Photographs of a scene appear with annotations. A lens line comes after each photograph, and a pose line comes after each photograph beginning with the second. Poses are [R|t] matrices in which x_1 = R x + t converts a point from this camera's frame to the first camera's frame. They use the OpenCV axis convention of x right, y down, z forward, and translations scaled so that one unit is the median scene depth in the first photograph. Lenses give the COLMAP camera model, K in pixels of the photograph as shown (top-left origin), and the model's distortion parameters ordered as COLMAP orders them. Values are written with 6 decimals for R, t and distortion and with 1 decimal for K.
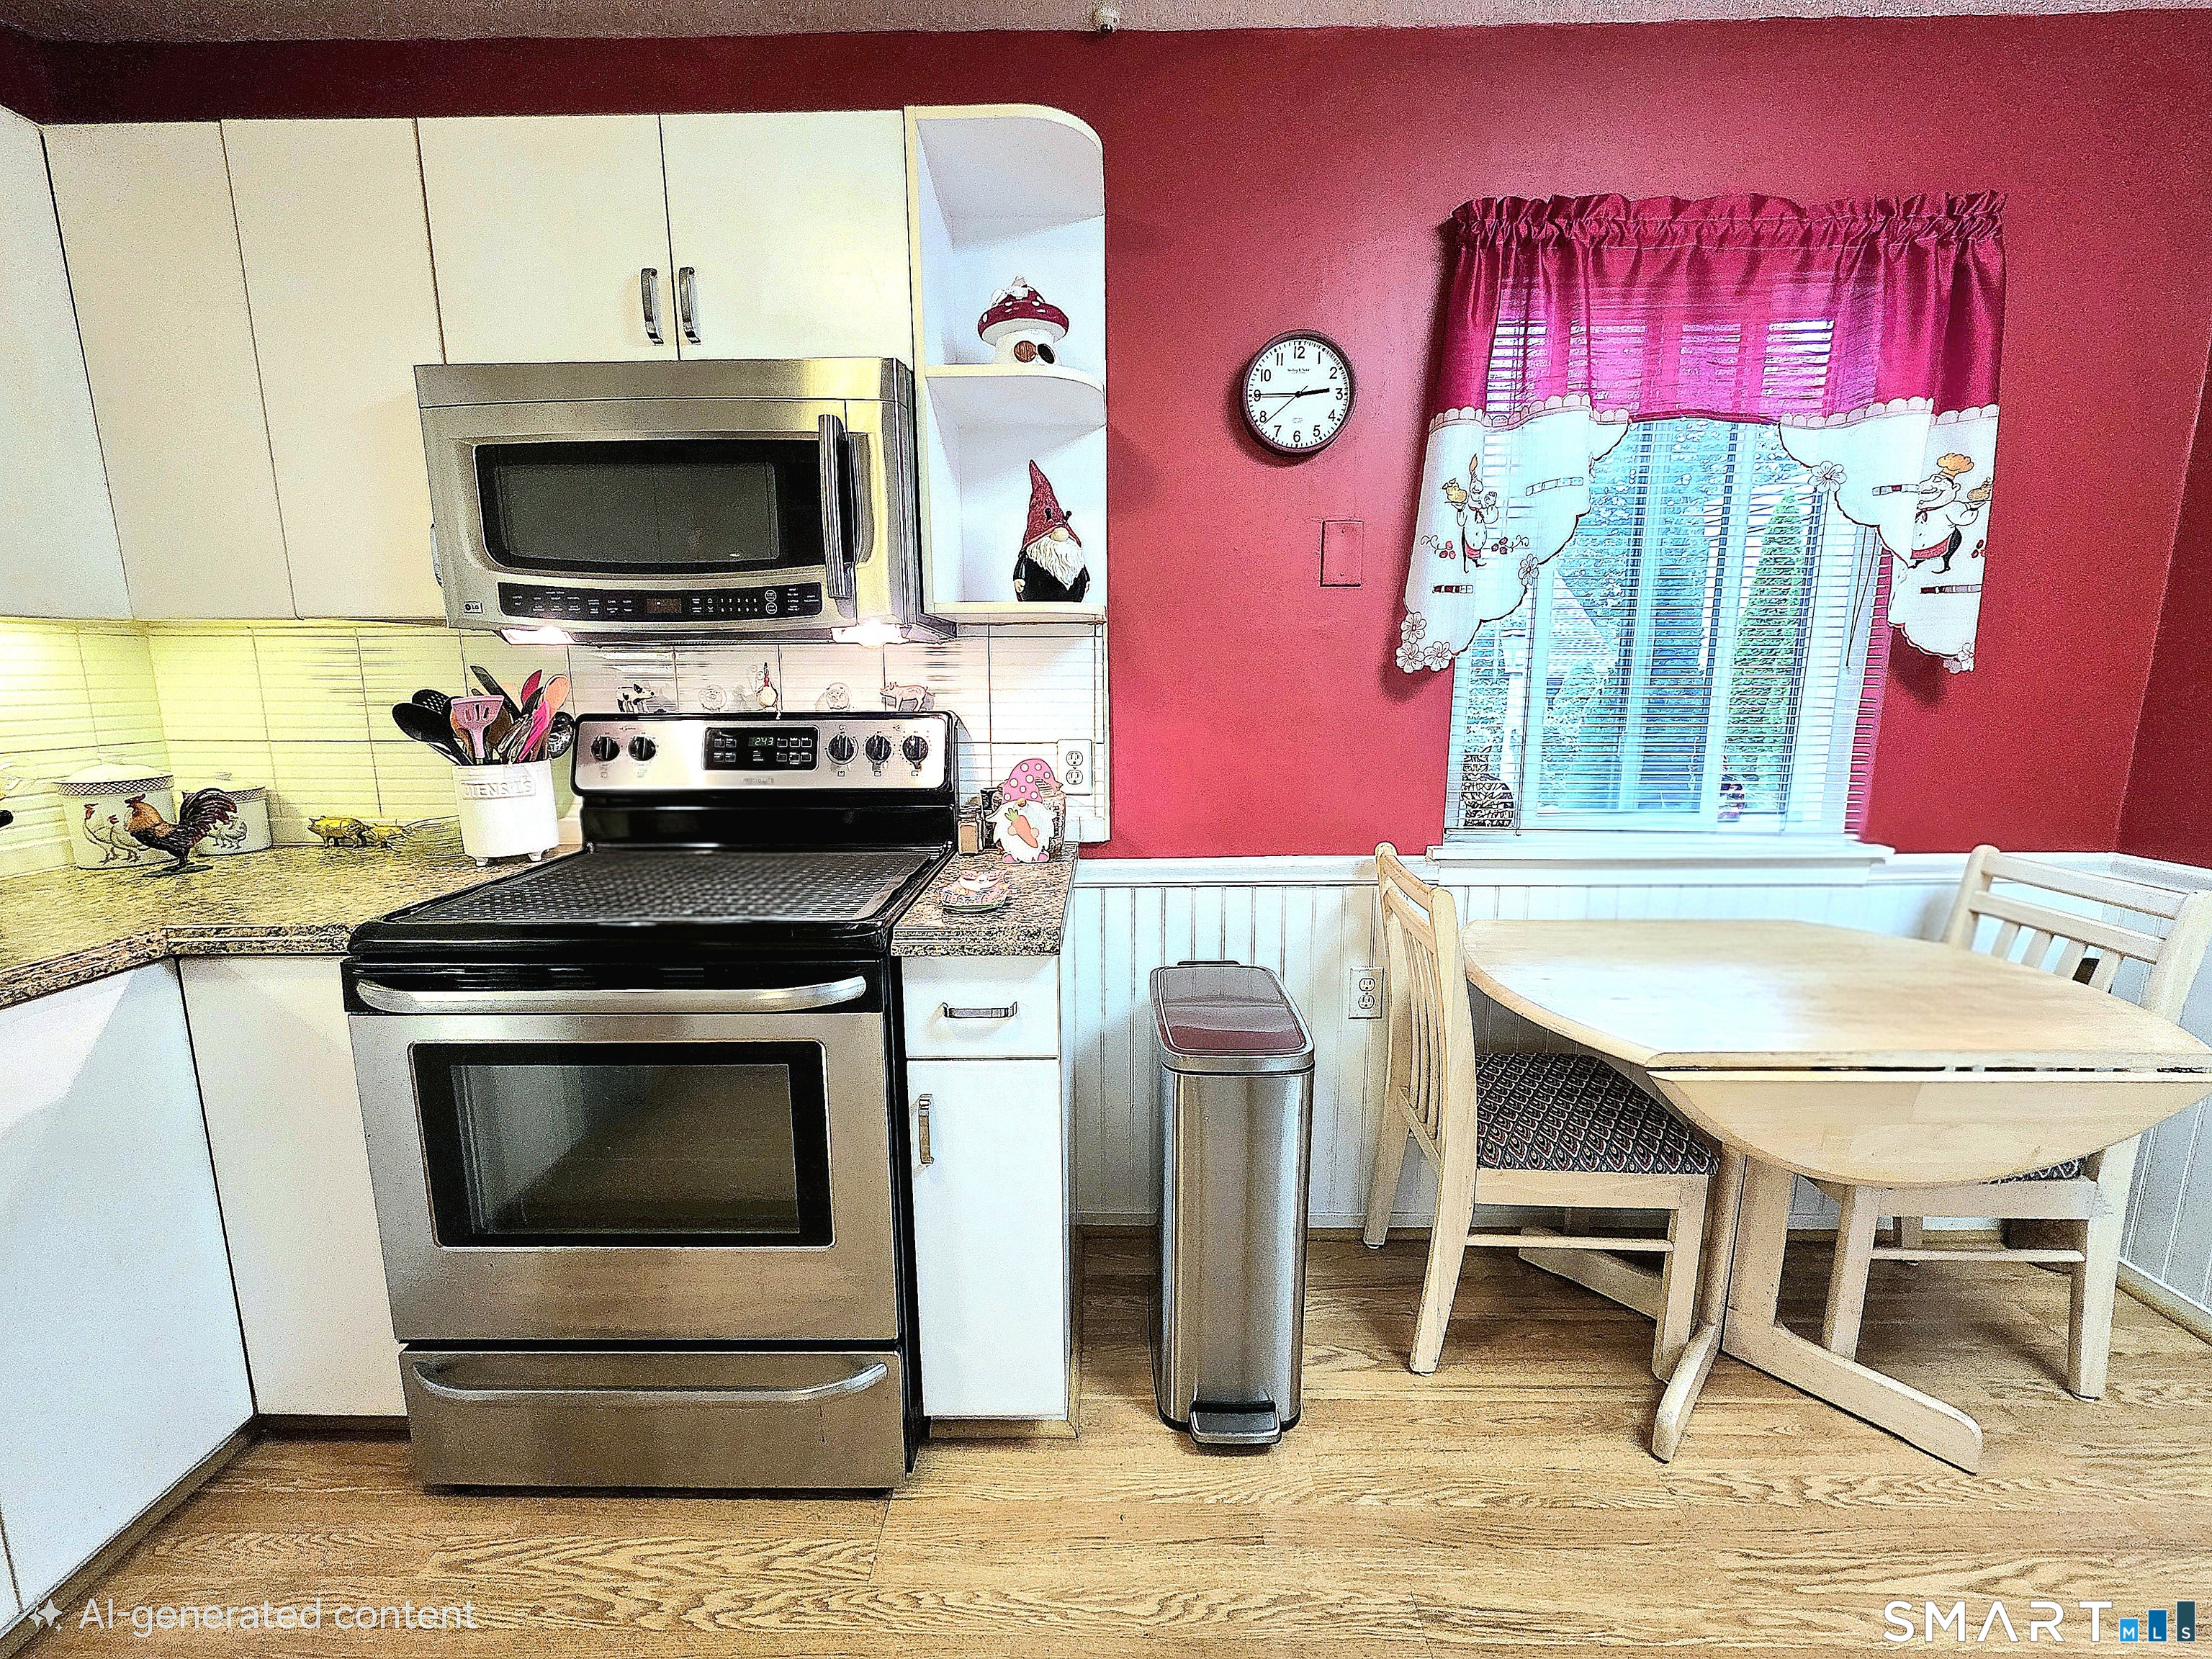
lens RADIAL K [[903.6, 0, 1103.3], [0, 903.6, 816.4], [0, 0, 1]] dist [0.009980, 0.000082]
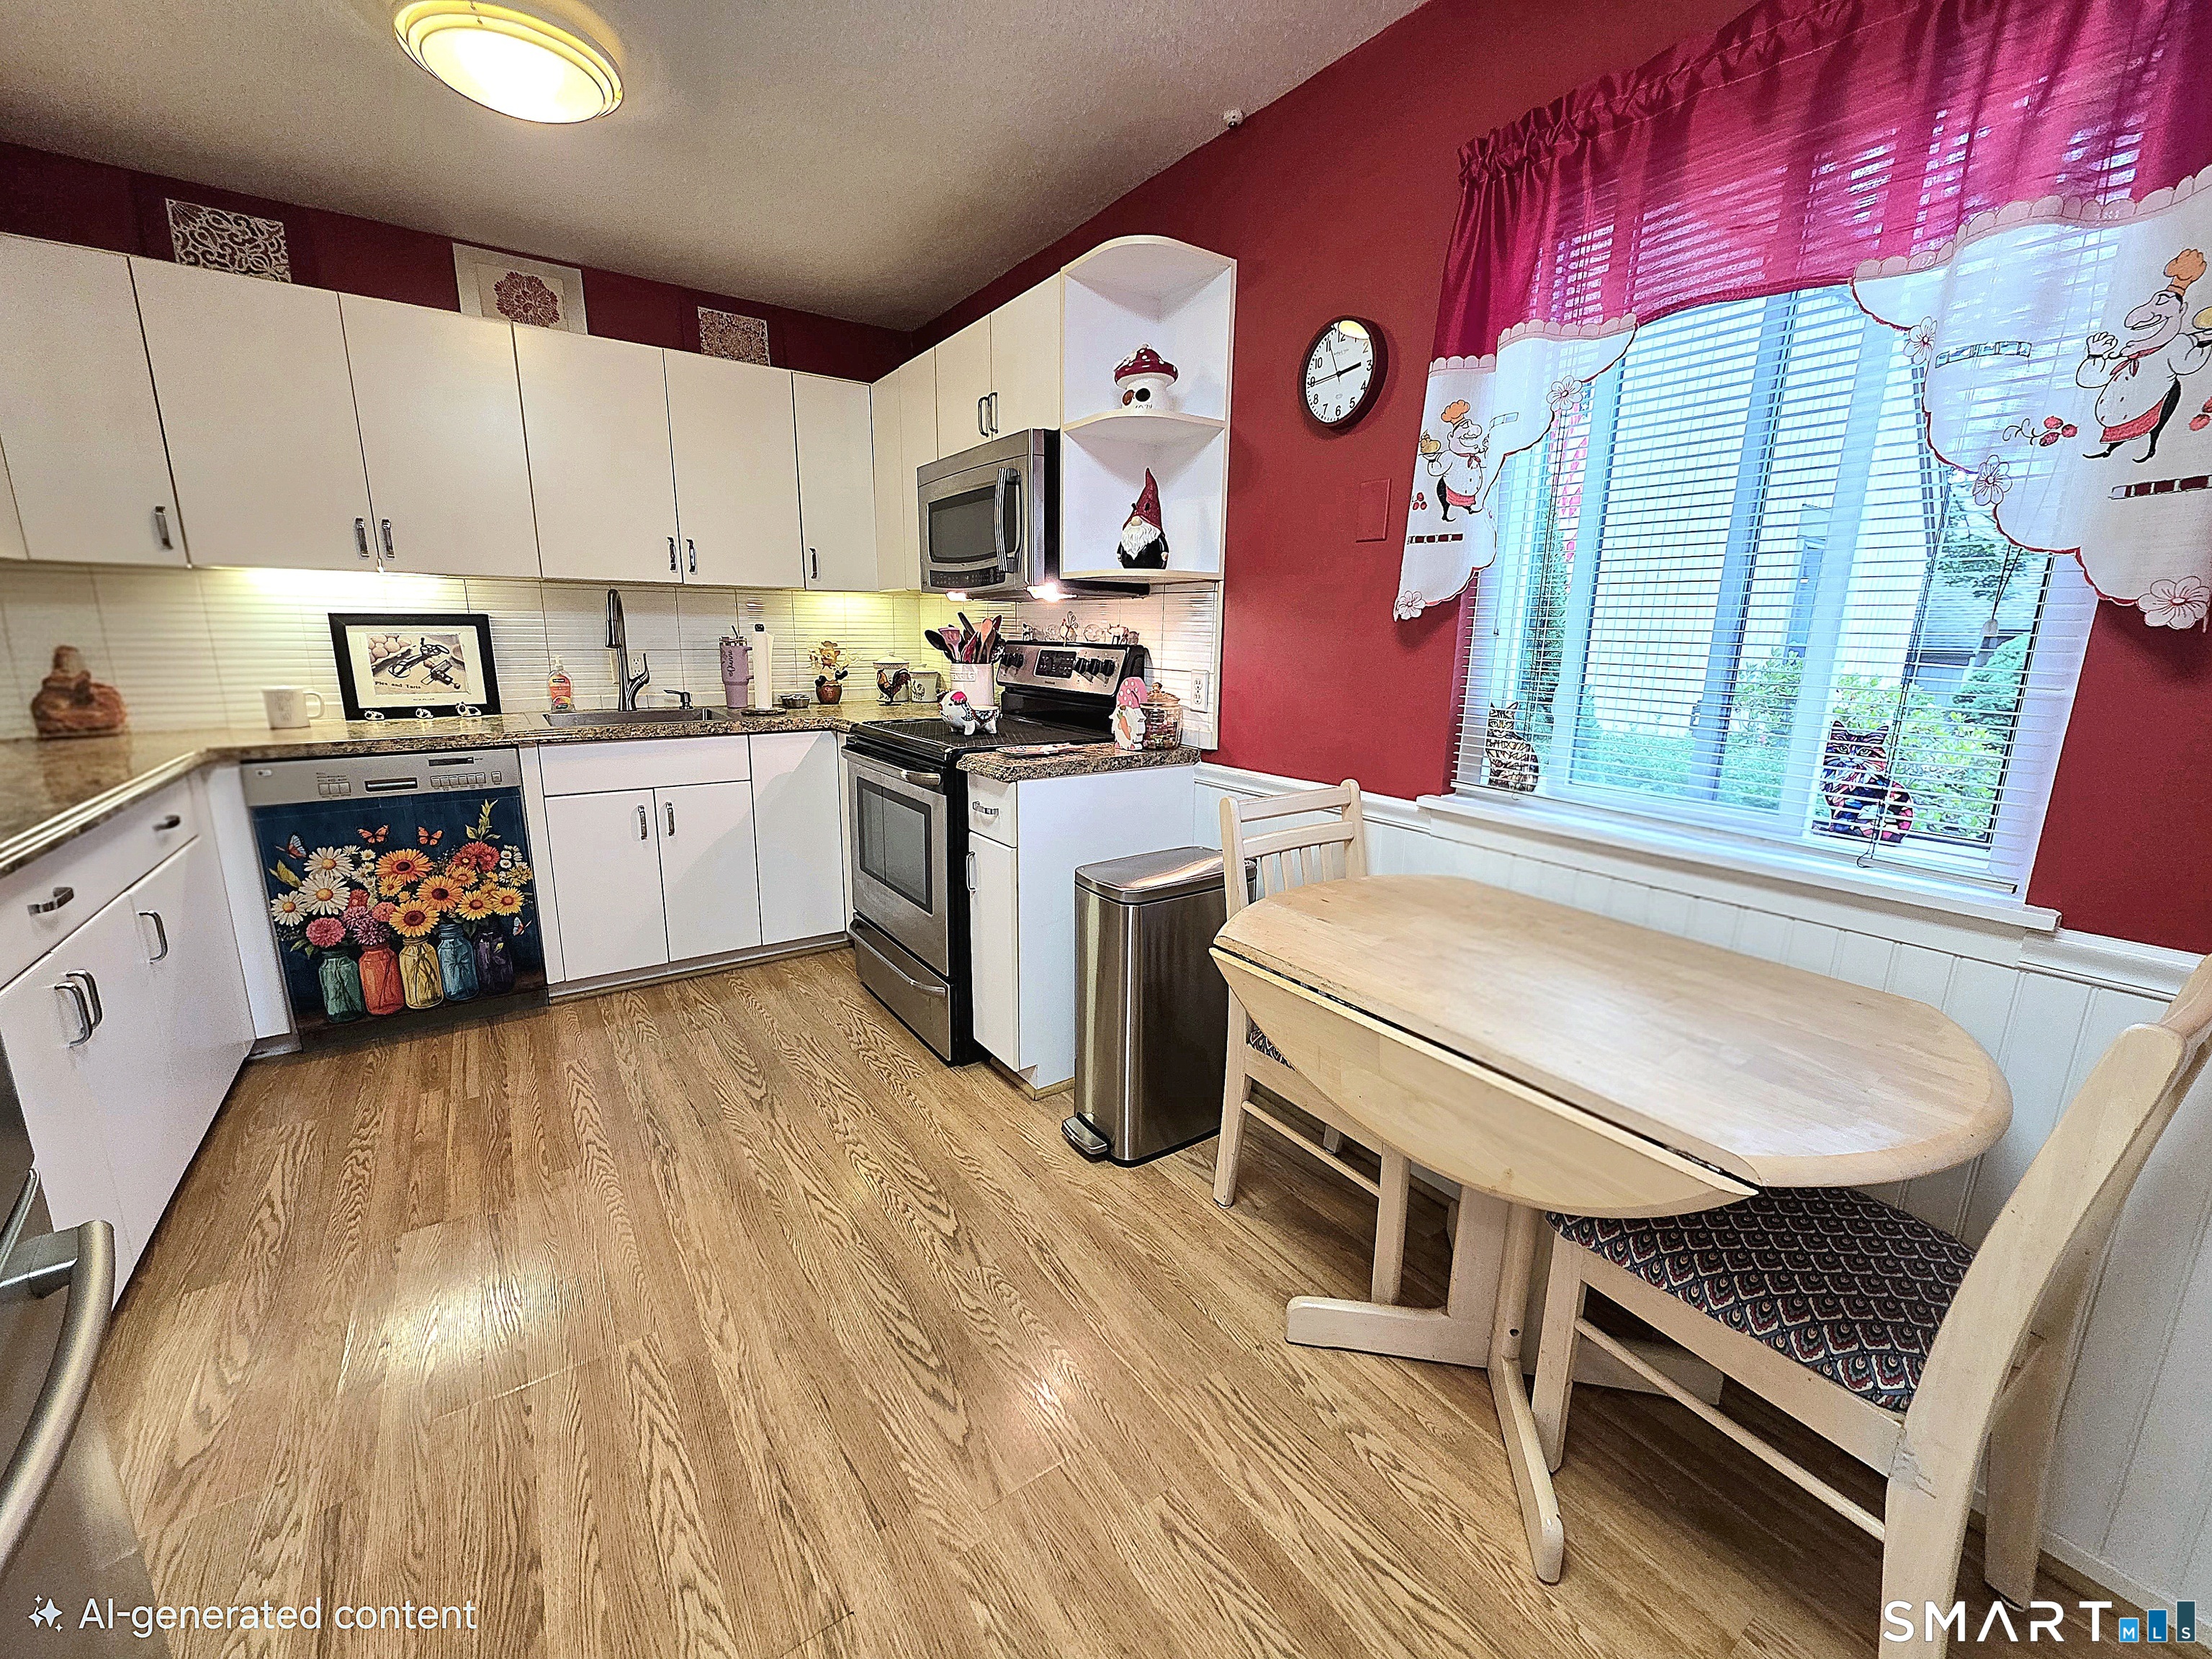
lens RADIAL K [[877.0, 0, 1110.1], [0, 877.0, 820.3], [0, 0, 1]] dist [0.001899, 0.000094]
pose [[0.587865, 0.188231, -0.786756, 1.025655], [-0.154449, 0.980778, 0.119247, -0.001506], [0.794079, 0.051412, 0.605637, 0.130735]]
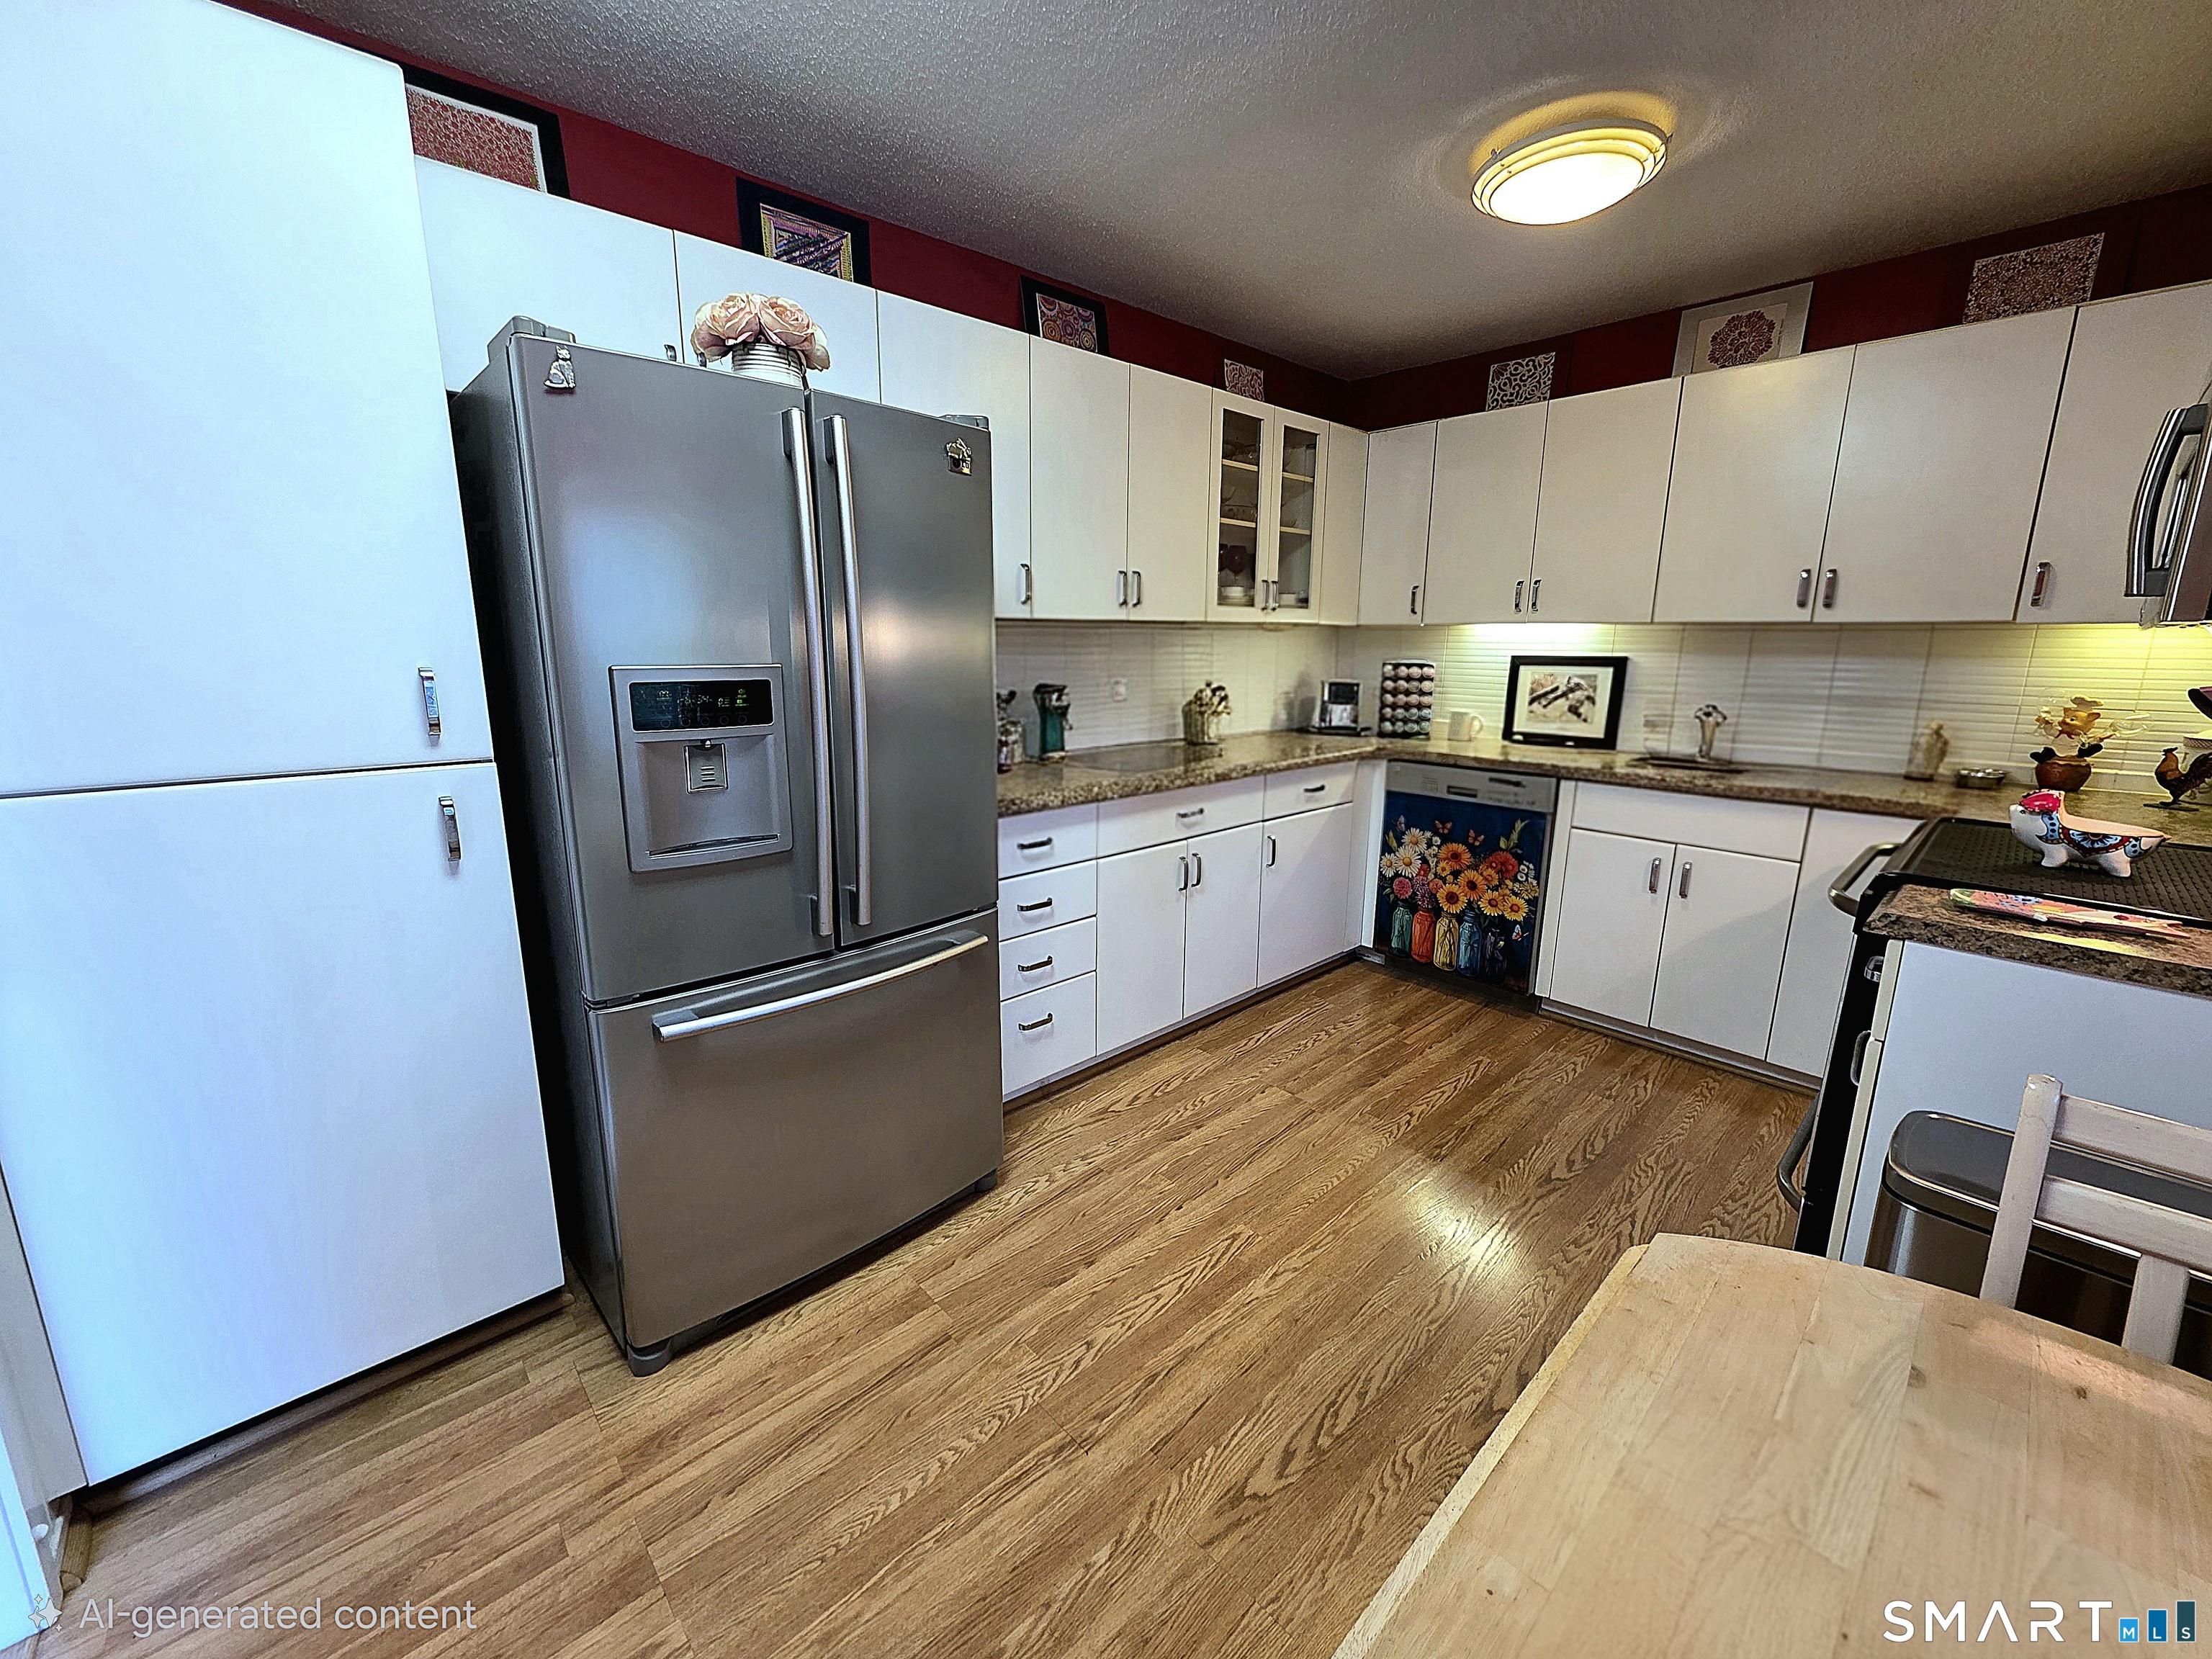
lens RADIAL K [[886.2, 0, 1108.6], [0, 886.2, 823.3], [0, 0, 1]] dist [0.001288, 0.000267]
pose [[-0.721481, 0.144710, -0.677144, 0.980068], [-0.120263, 0.936868, 0.328352, -0.155067], [0.681911, 0.318335, -0.658529, 0.774026]]
